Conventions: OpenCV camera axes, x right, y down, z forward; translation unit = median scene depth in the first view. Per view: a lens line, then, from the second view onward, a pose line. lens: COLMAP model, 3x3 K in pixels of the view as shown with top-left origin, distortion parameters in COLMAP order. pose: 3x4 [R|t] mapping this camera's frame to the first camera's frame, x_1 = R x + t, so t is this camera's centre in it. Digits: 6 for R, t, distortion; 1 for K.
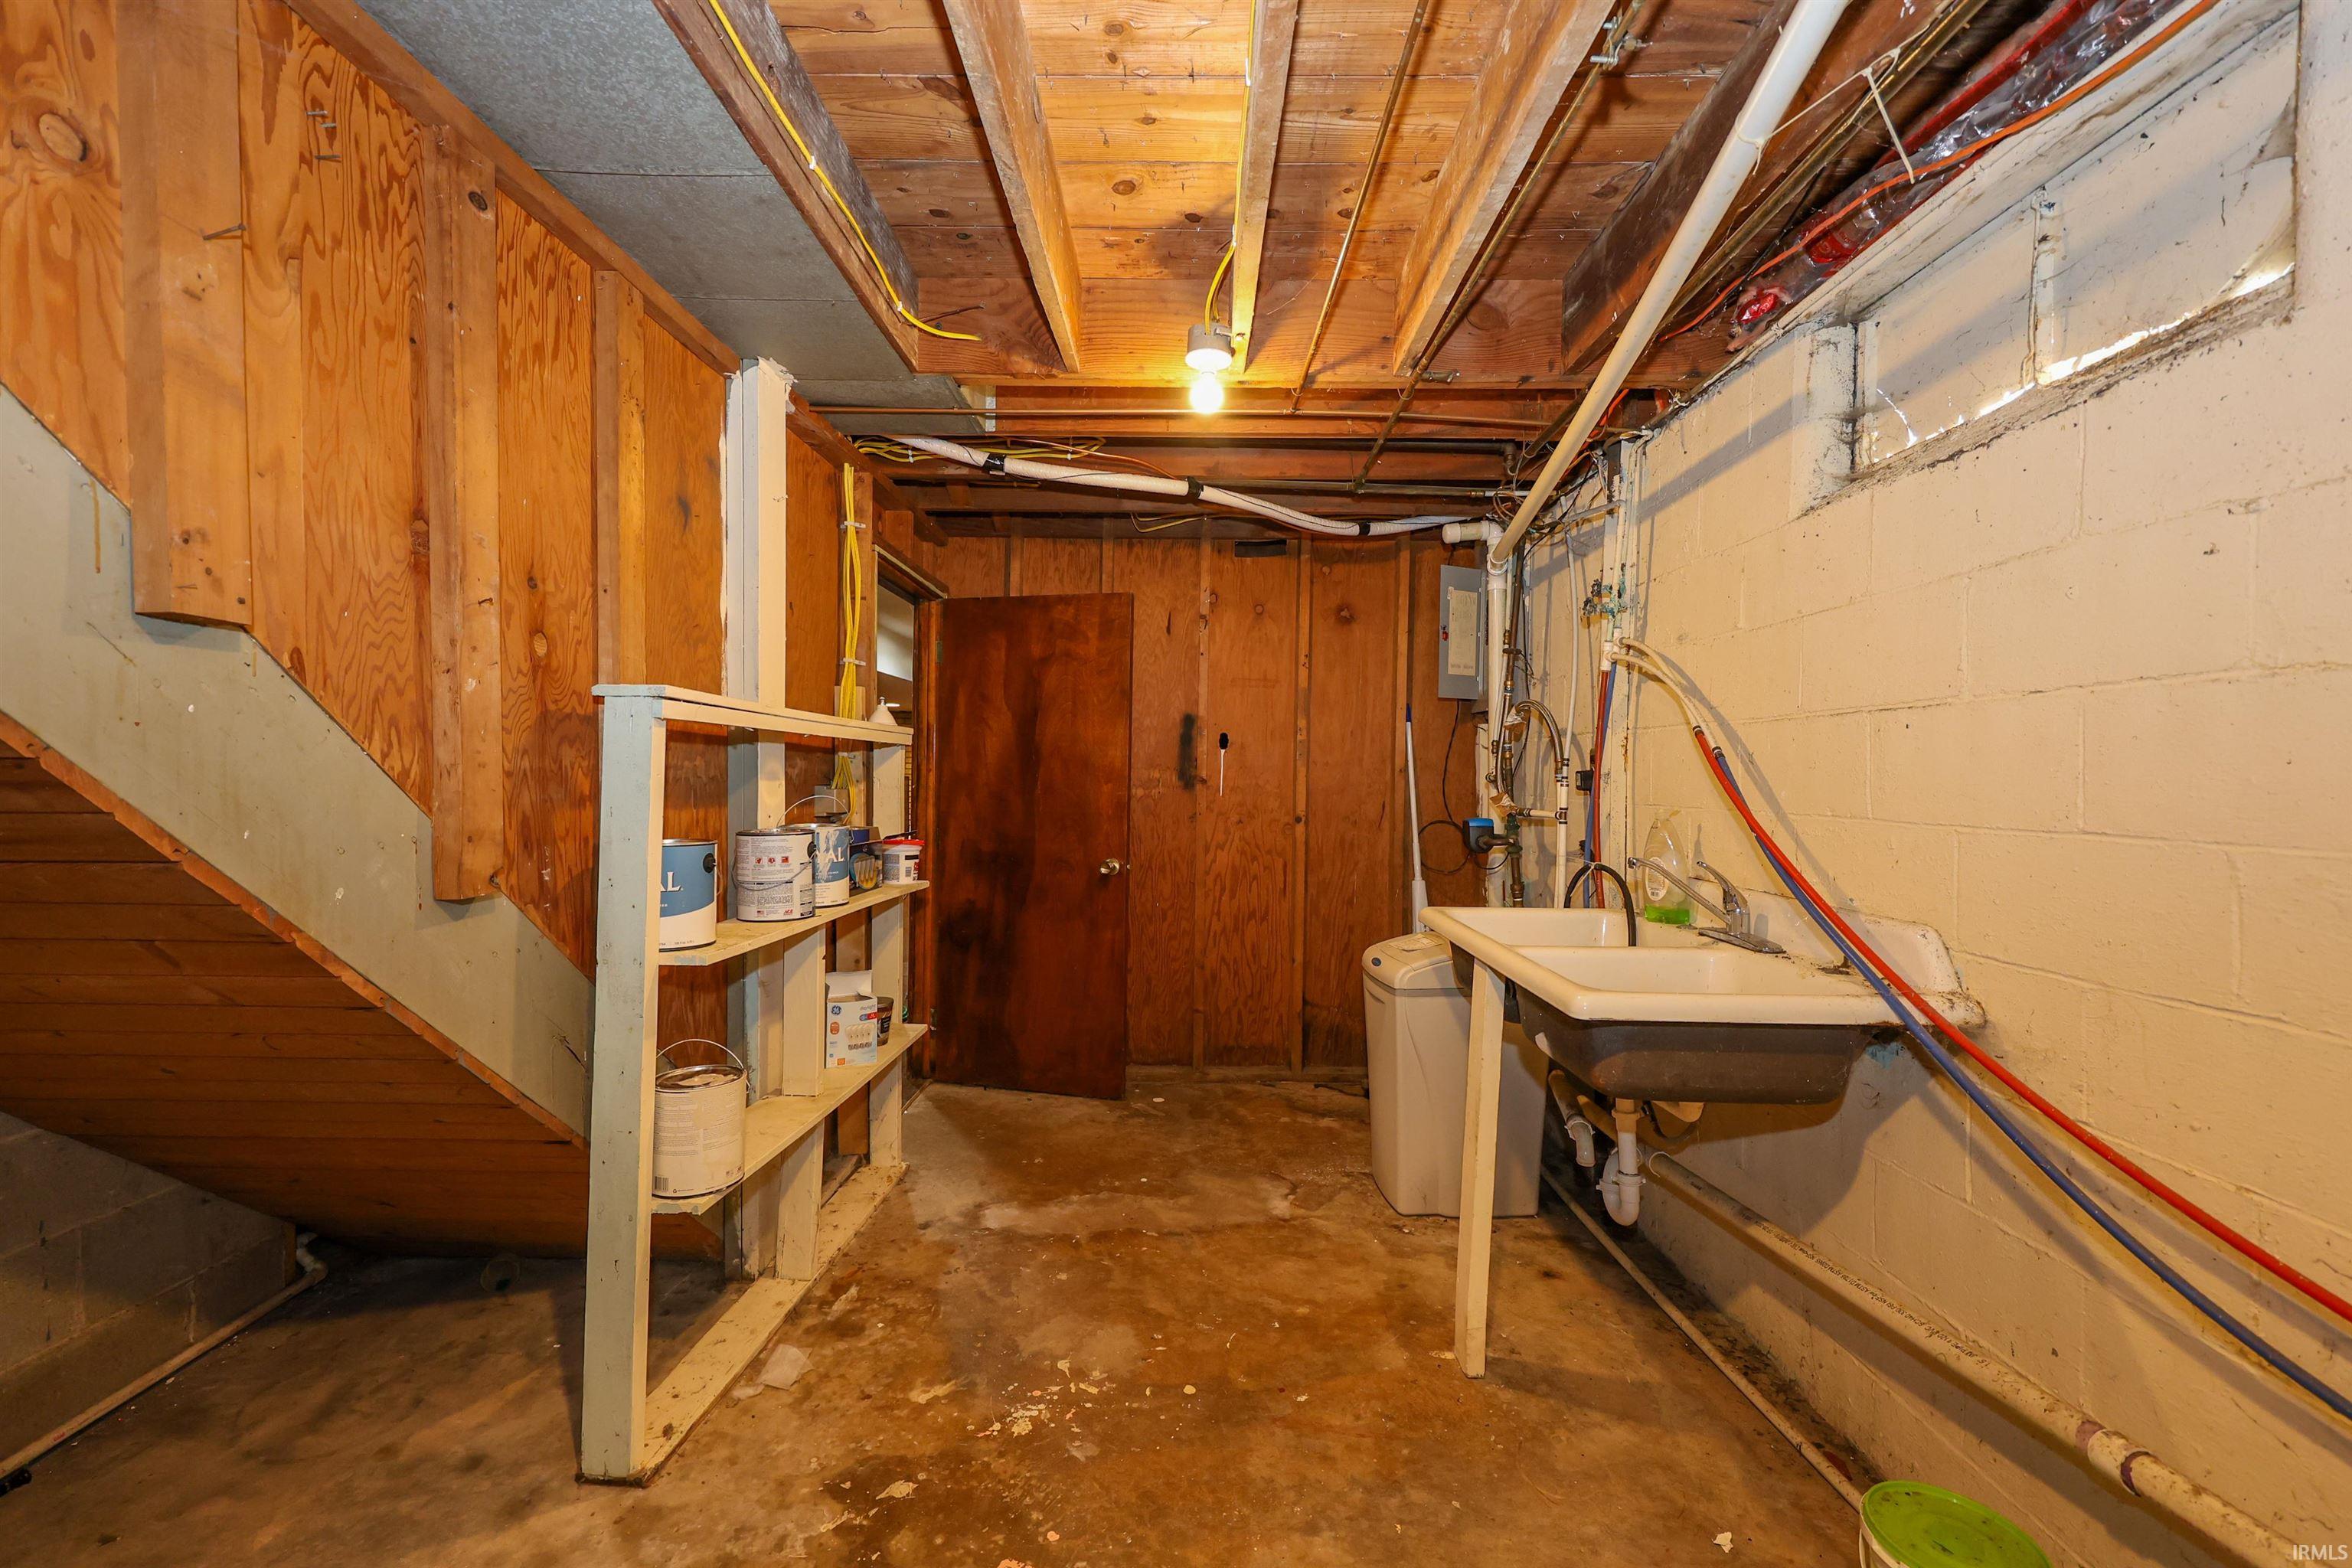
lens RADIAL K [[952.3, 0, 1178.0], [0, 952.3, 791.7], [0, 0, 1]] dist [0.000725, 0.000098]
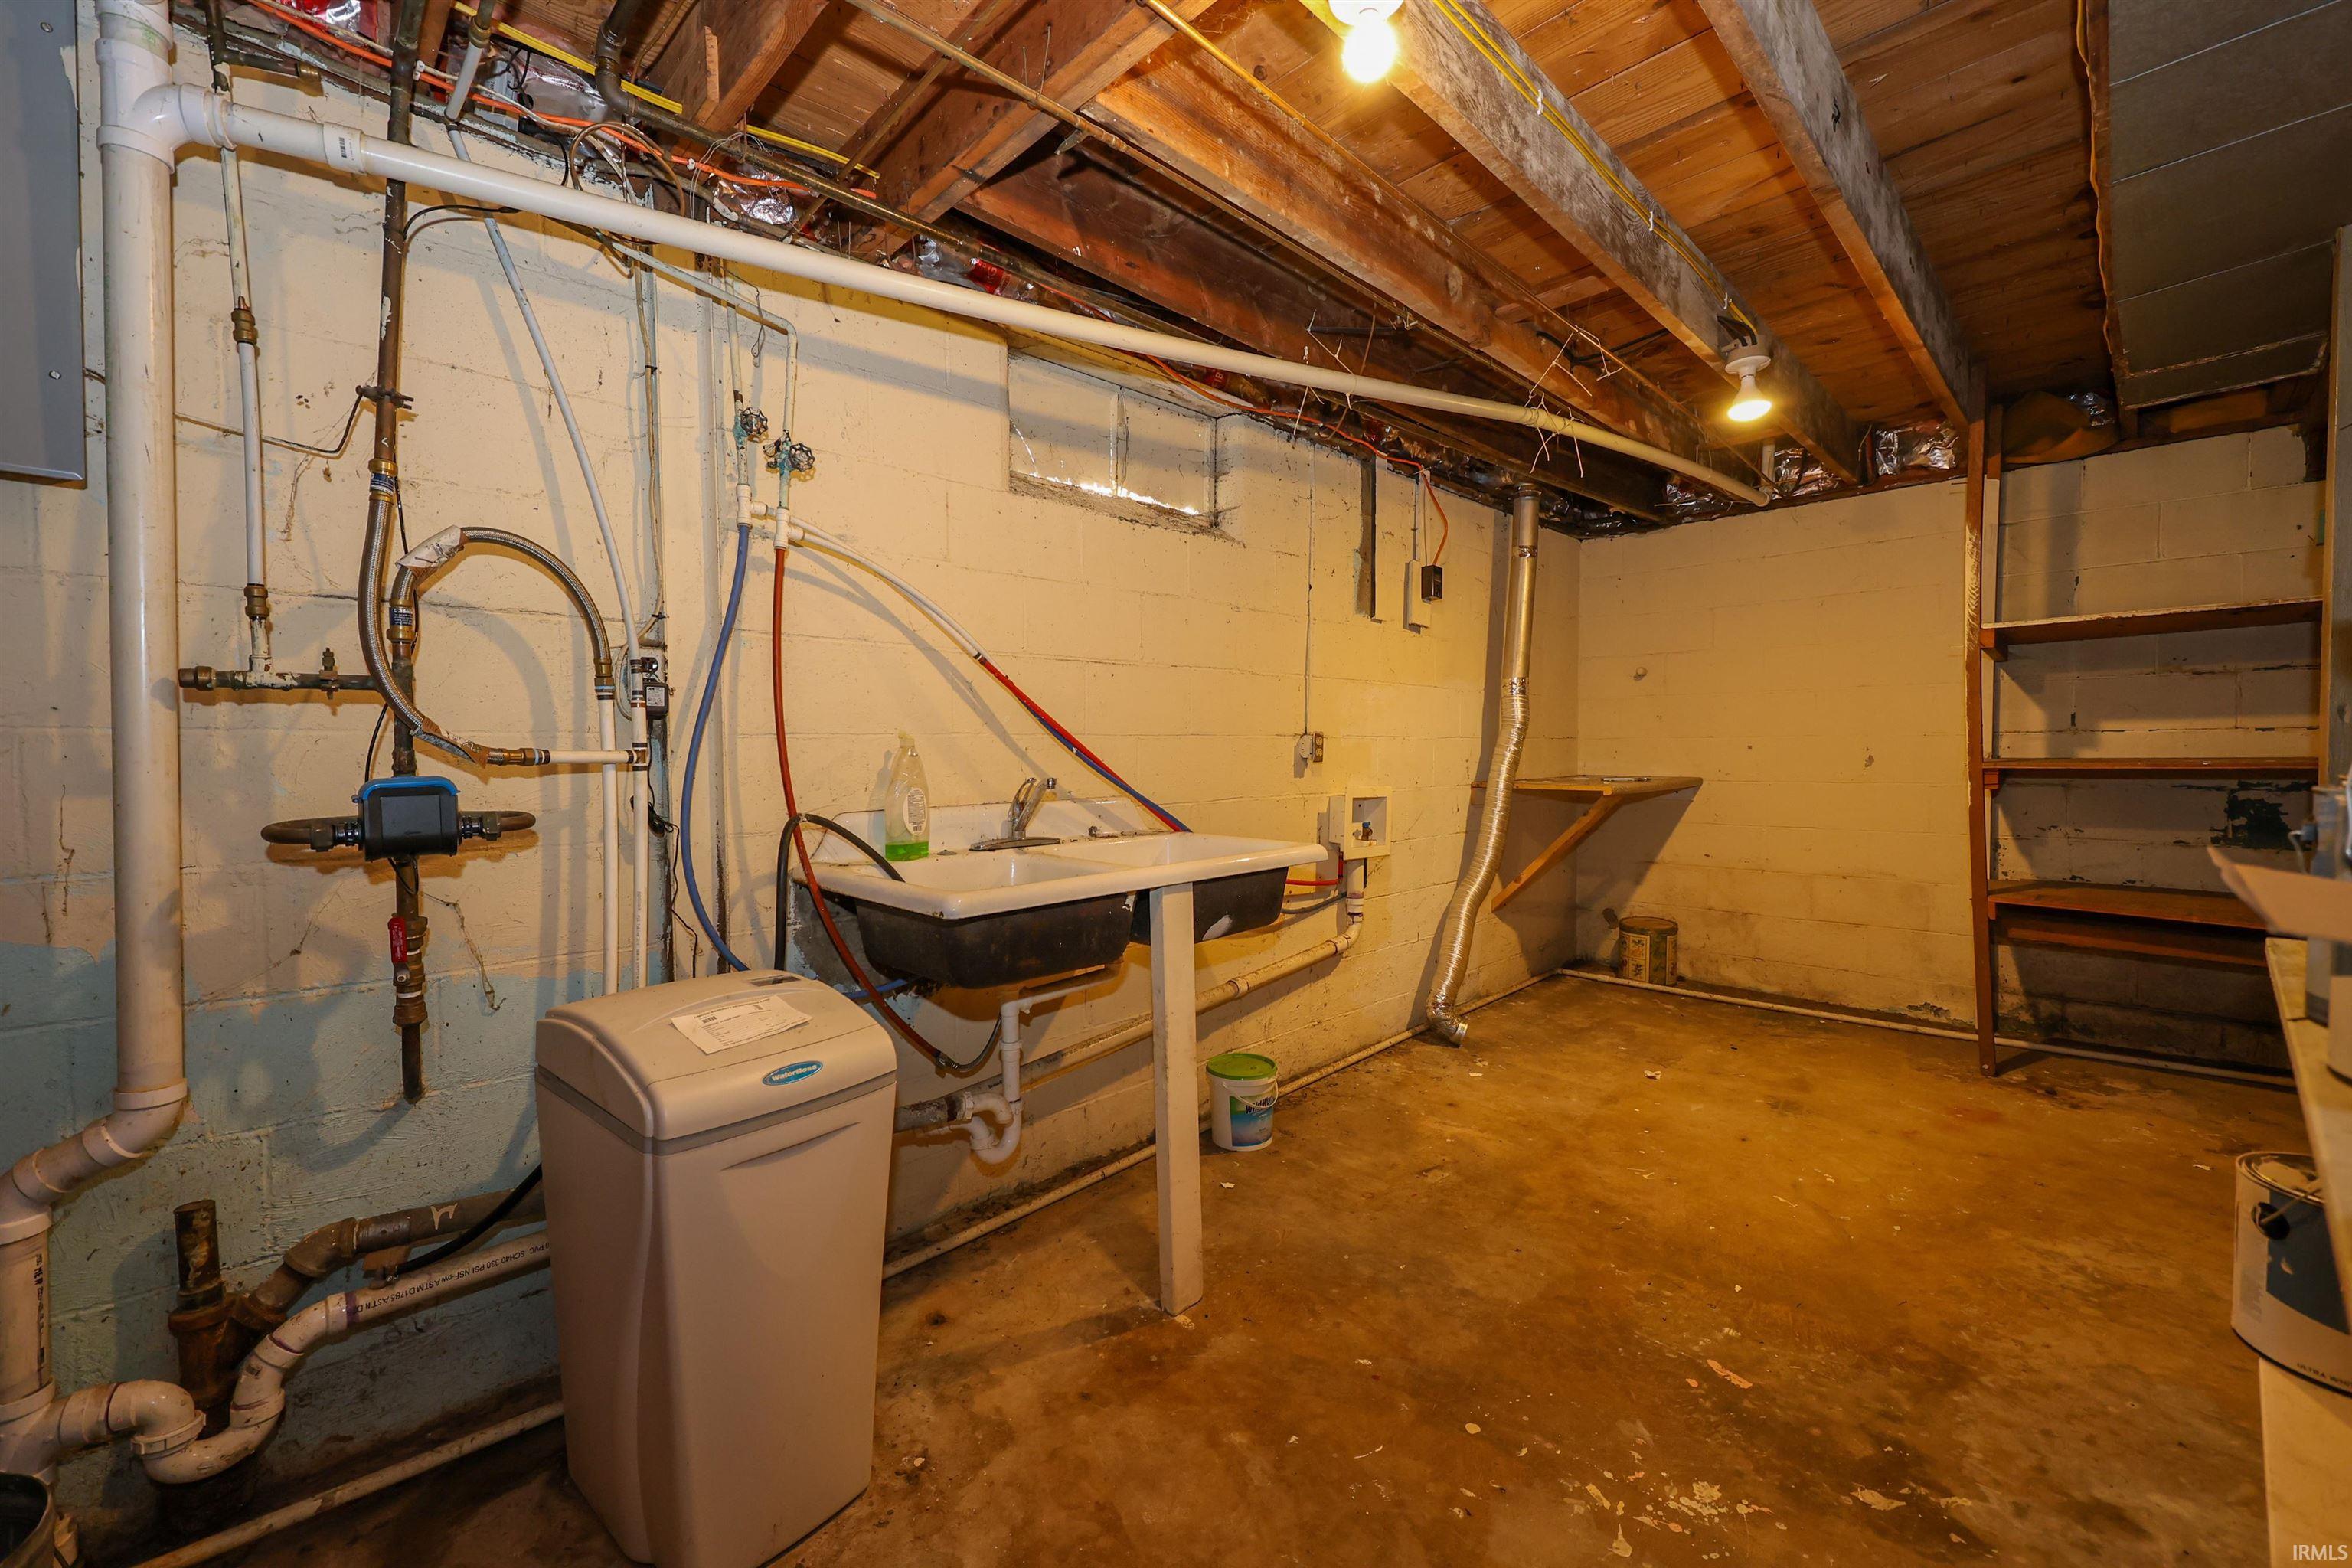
lens RADIAL K [[952.3, 0, 1171.5], [0, 952.3, 766.2], [0, 0, 1]] dist [0.000725, 0.000098]
pose [[-0.713483, -0.021530, 0.700341, -0.520022], [0.013226, 0.998936, 0.044183, 0.021779], [-0.700547, 0.040787, -0.712440, 2.474790]]
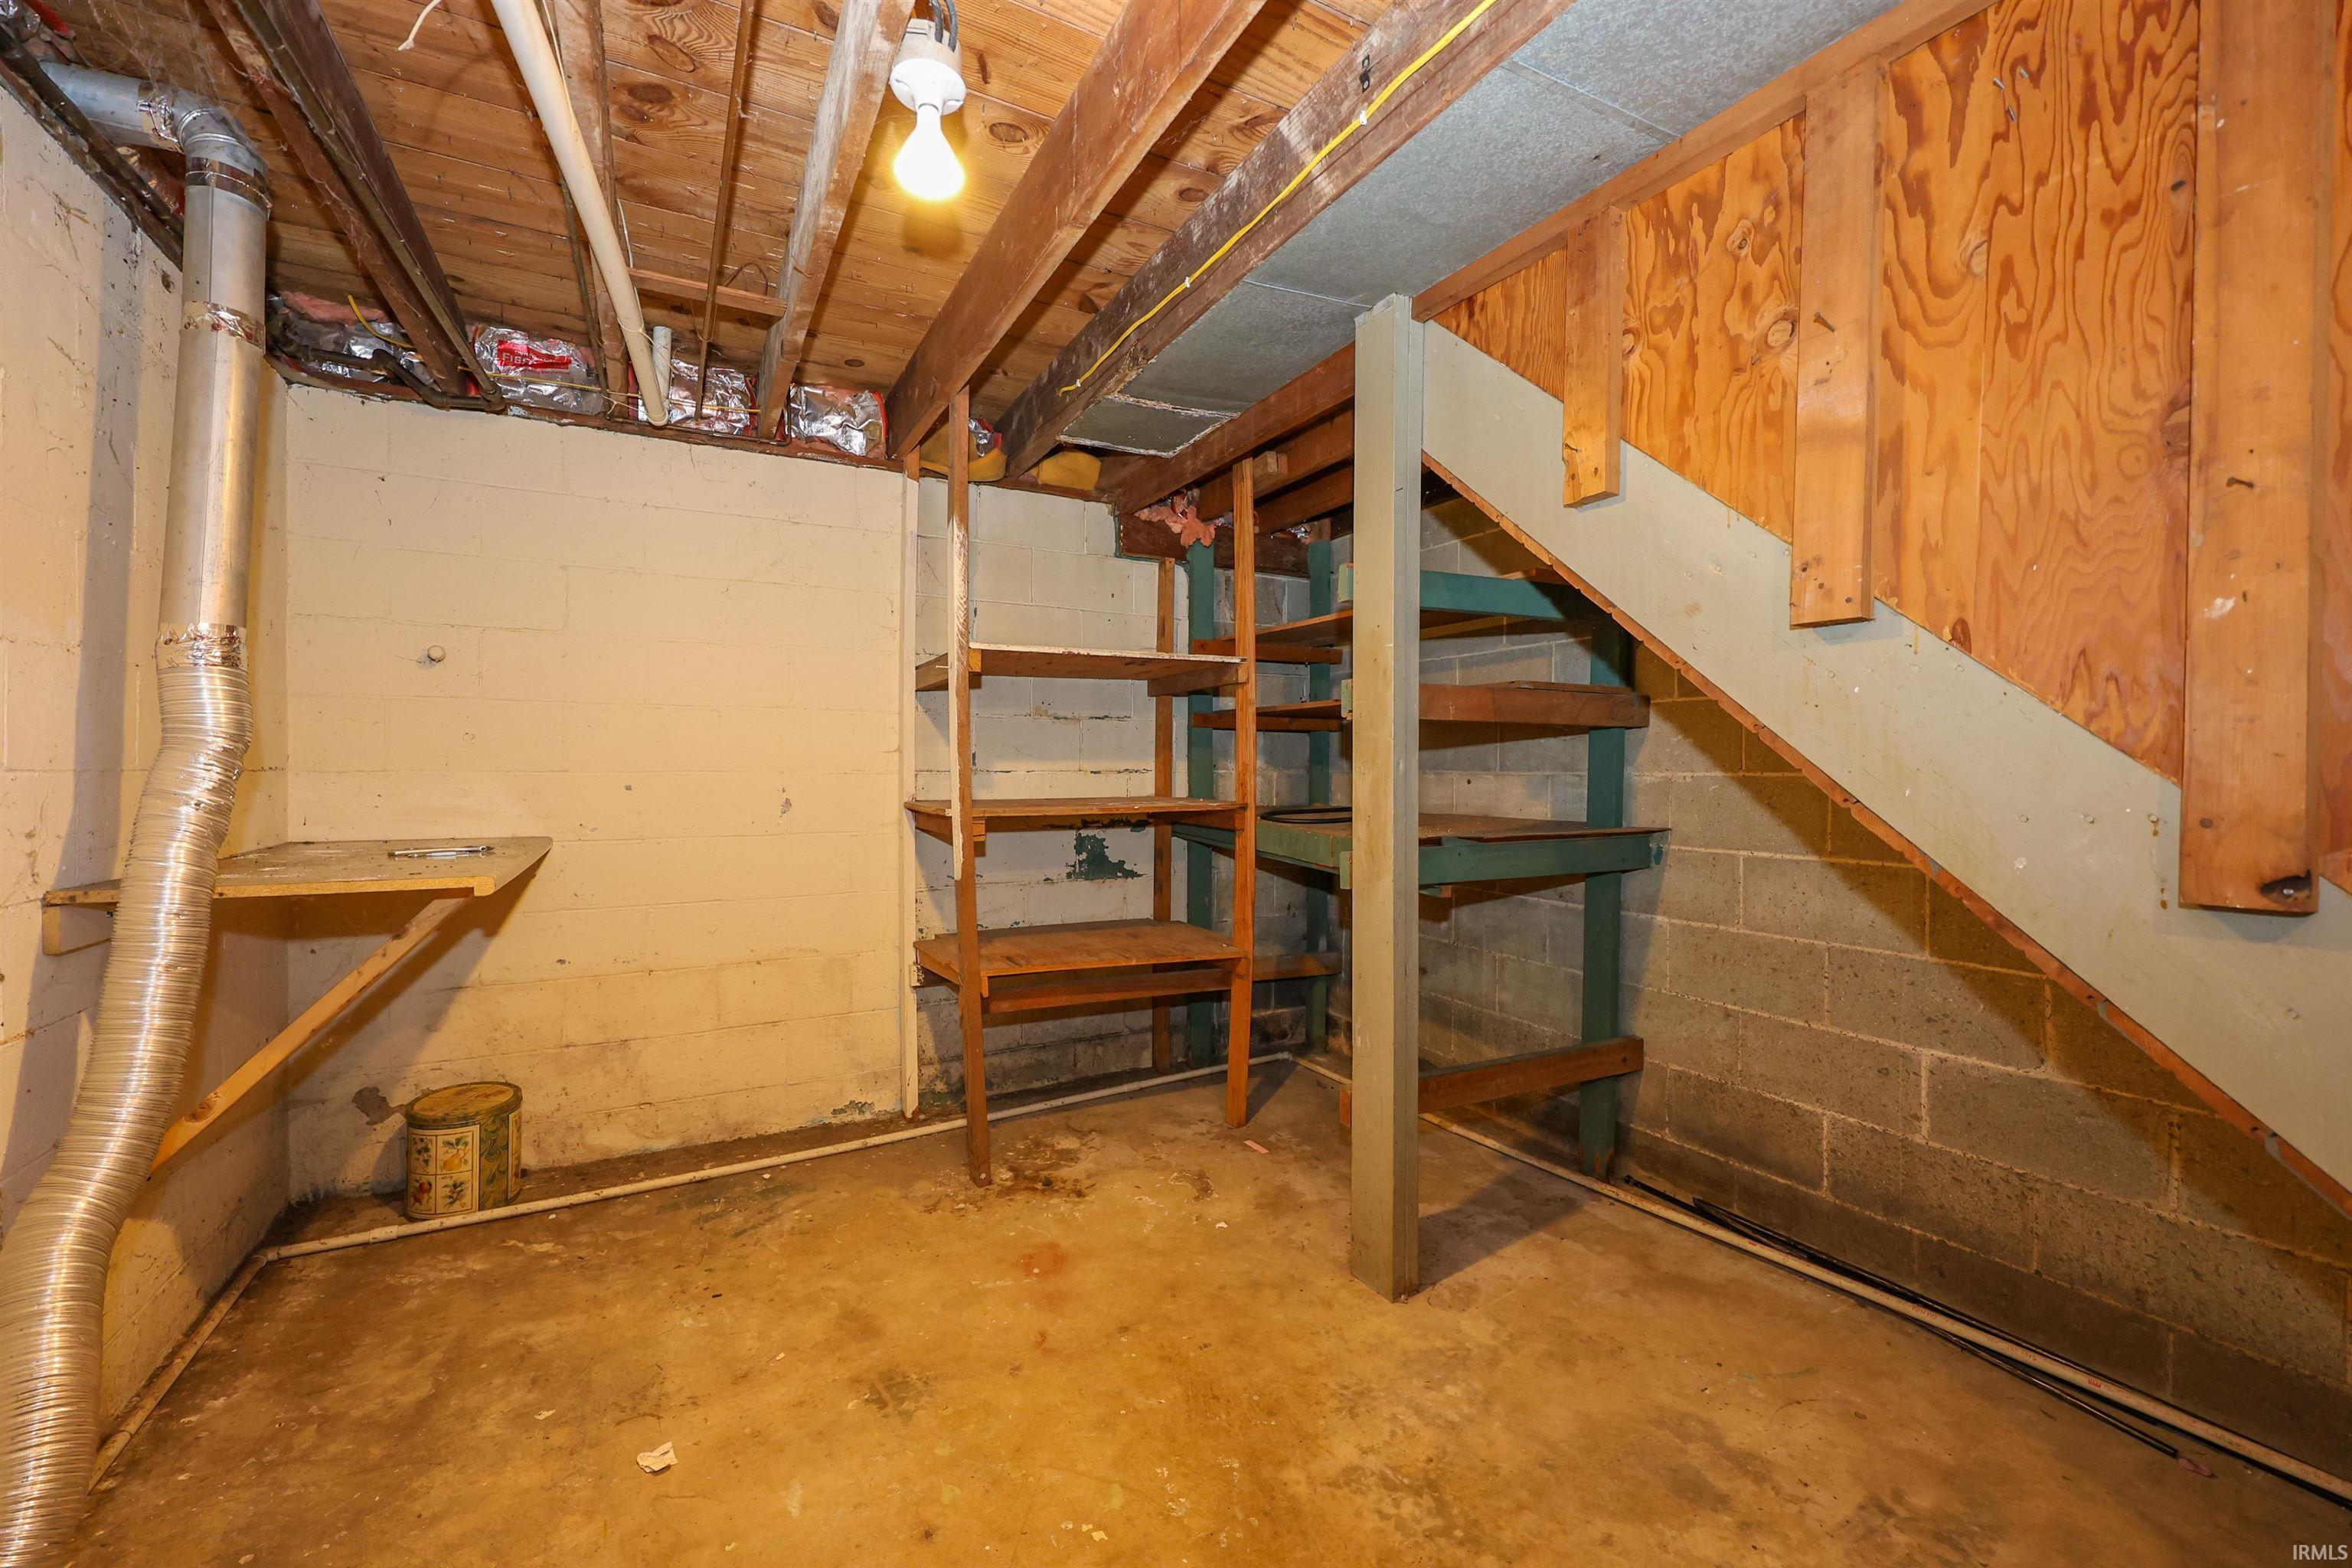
lens RADIAL K [[952.3, 0, 1184.4], [0, 952.3, 788.4], [0, 0, 1]] dist [0.000725, 0.000098]
pose [[-0.871555, -0.010340, -0.490189, 0.290708], [-0.029445, 0.999077, 0.031277, 0.024388], [0.489413, 0.041693, -0.871055, 1.284574]]
